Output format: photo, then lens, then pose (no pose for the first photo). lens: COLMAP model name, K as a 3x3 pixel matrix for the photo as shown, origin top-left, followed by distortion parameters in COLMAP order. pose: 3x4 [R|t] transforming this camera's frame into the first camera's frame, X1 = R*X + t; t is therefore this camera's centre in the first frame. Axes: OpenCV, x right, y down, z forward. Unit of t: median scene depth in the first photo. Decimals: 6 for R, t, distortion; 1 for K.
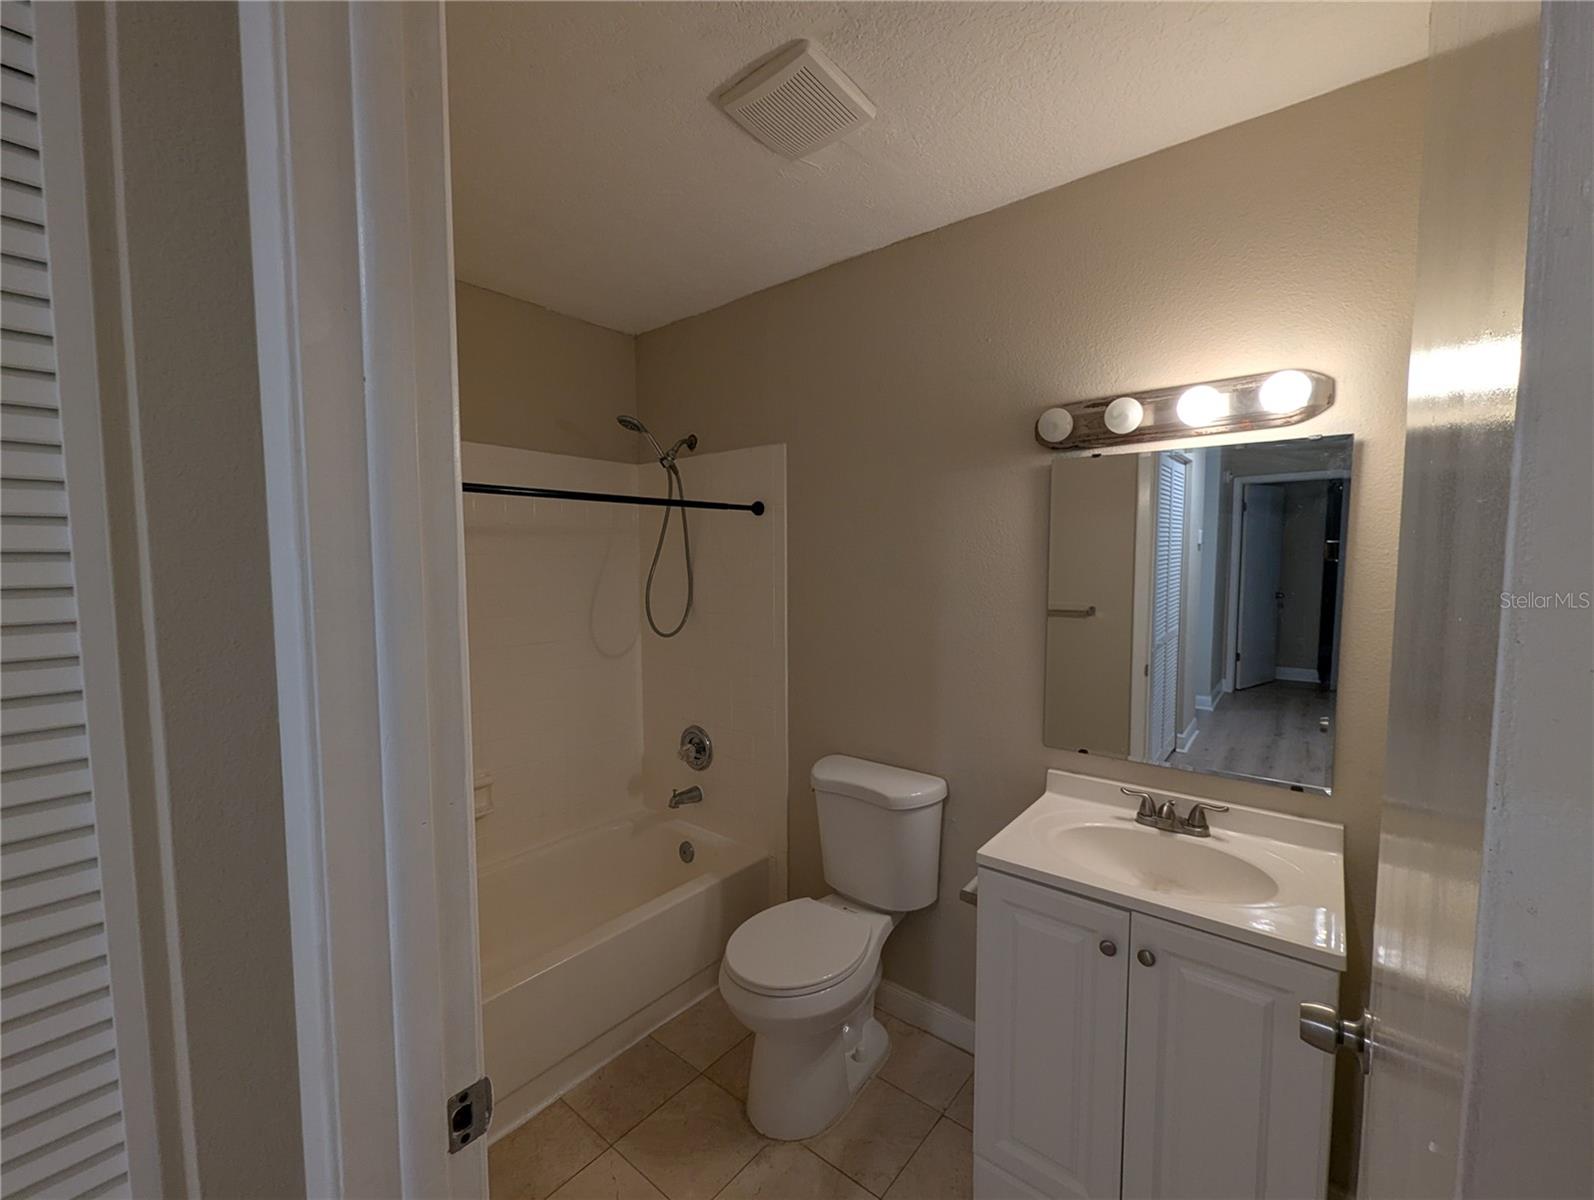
lens RADIAL K [[662.1, 0, 798.9], [0, 662.1, 608.5], [0, 0, 1]] dist [-0.001418, 0.000298]
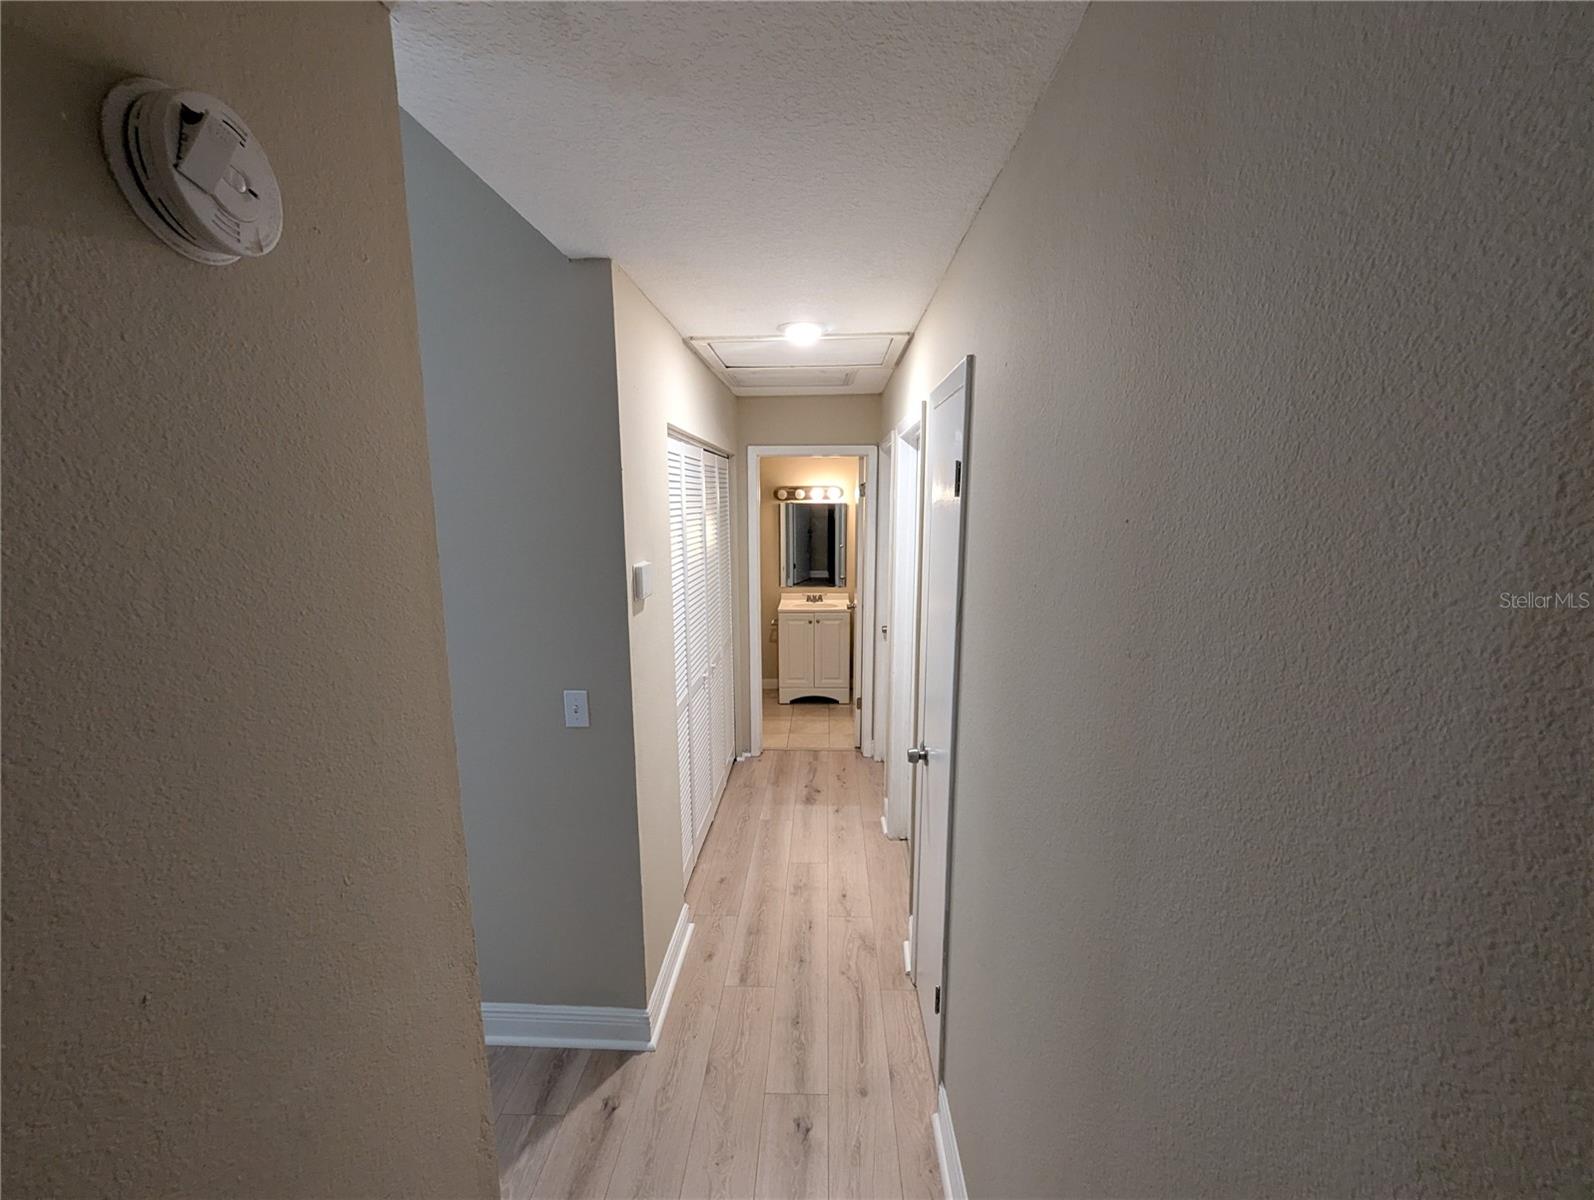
lens RADIAL K [[662.1, 0, 798.9], [0, 662.1, 608.5], [0, 0, 1]] dist [-0.001418, 0.000298]
pose [[0.800352, -0.100516, 0.591045, -1.770070], [0.041915, 0.992814, 0.112084, -0.065476], [-0.598064, -0.064933, 0.798814, -2.003454]]
